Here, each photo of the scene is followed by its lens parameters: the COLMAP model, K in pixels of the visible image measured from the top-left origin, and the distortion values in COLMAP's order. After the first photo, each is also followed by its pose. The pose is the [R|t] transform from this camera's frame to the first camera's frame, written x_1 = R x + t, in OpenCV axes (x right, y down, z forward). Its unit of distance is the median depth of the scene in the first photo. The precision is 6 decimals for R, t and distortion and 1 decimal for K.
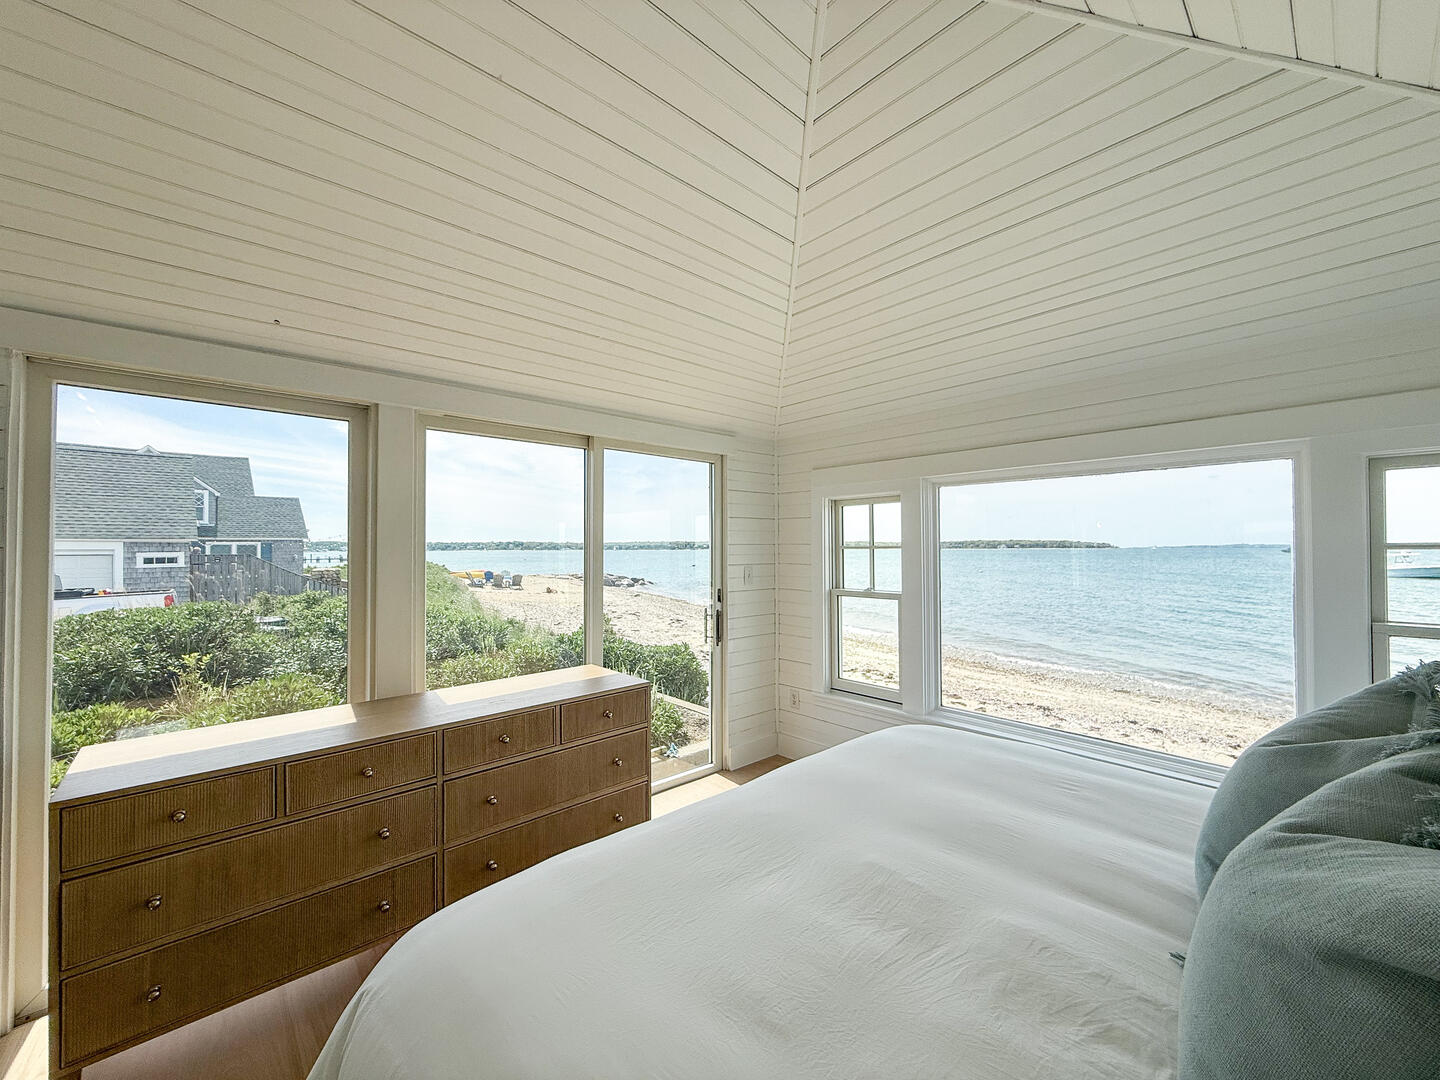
lens RADIAL K [[583.2, 0, 714.2], [0, 583.2, 538.6], [0, 0, 1]] dist [-0.008033, 0.000494]
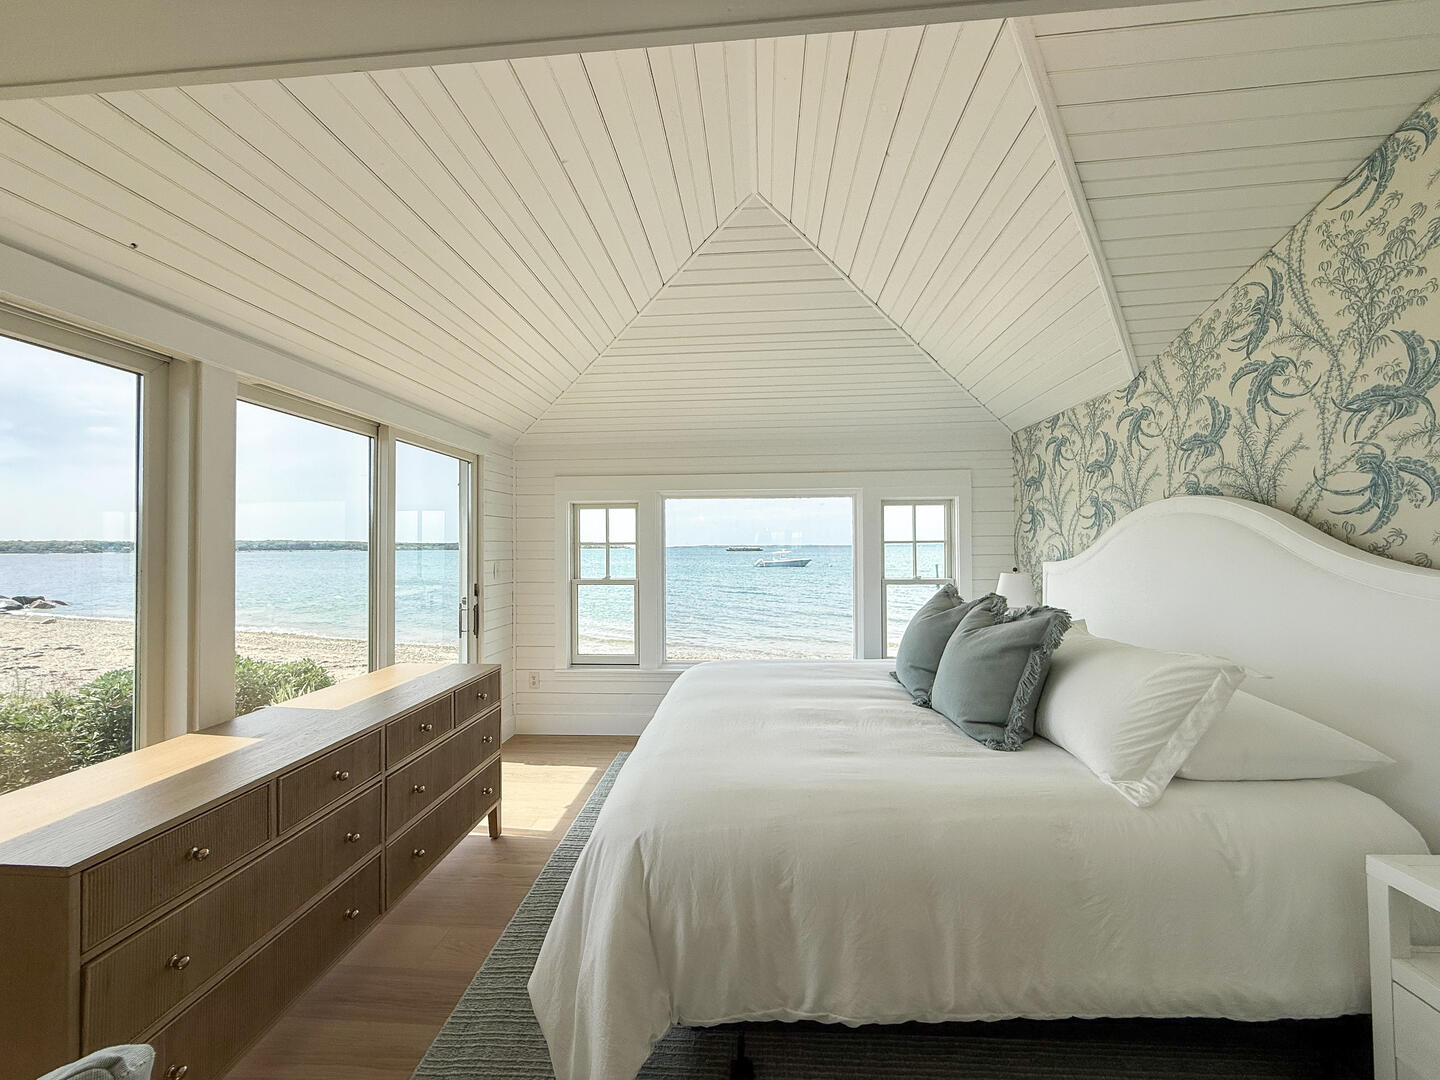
lens RADIAL K [[583.2, 0, 730.4], [0, 583.2, 540.1], [0, 0, 1]] dist [-0.008033, 0.000494]
pose [[0.713143, 0.007913, 0.700974, -0.406791], [-0.008039, 0.999963, -0.003109, 0.008376], [-0.700973, -0.003418, 0.713180, -0.060706]]
